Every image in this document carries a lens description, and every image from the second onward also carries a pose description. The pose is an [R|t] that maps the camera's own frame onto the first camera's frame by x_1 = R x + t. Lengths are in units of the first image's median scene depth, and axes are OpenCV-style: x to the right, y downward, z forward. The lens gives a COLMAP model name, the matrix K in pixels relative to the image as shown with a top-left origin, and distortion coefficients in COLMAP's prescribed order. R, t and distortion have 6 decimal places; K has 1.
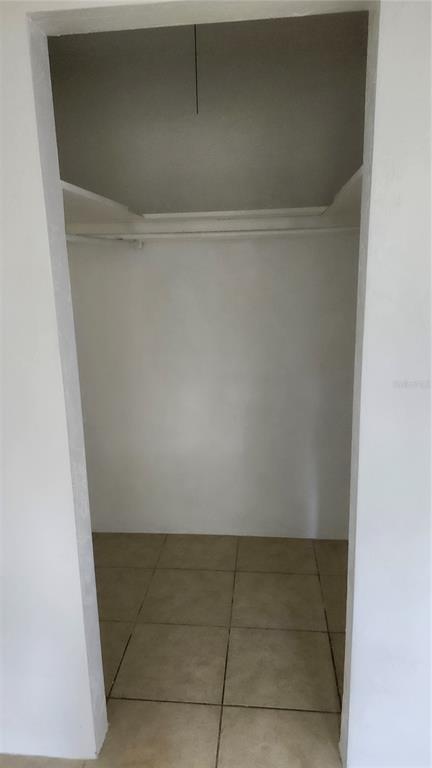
lens RADIAL K [[528.3, 0, 217.2], [0, 528.3, 373.5], [0, 0, 1]] dist [0.027792, -0.004875]
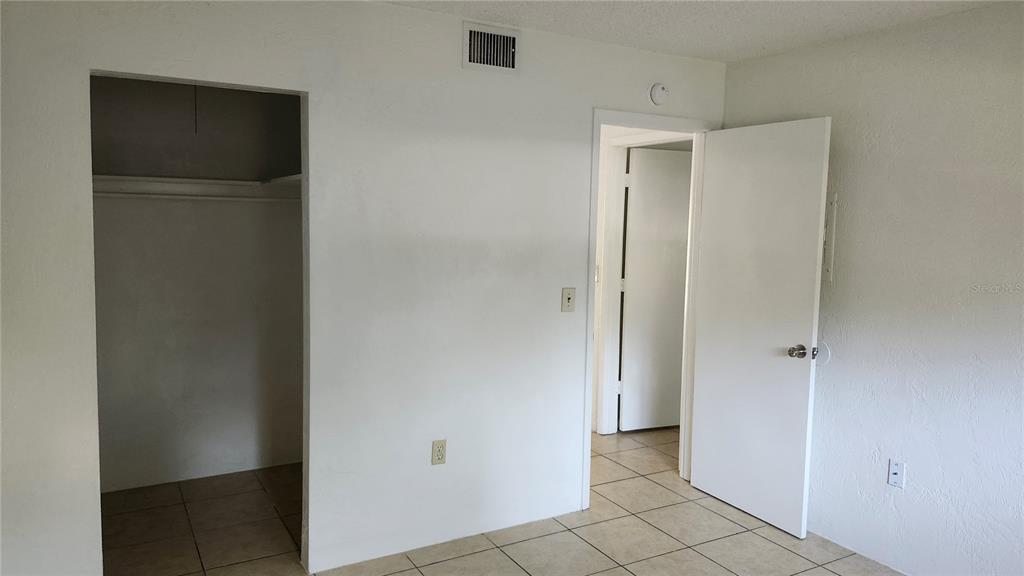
lens RADIAL K [[704.3, 0, 512.0], [0, 704.3, 288.0], [0, 0, 1]] dist [0.027792, -0.004875]
pose [[0.855466, -0.001536, 0.517857, -0.221526], [0.076782, 0.989319, -0.123905, 0.229590], [-0.512136, 0.145759, 0.846446, -0.823986]]
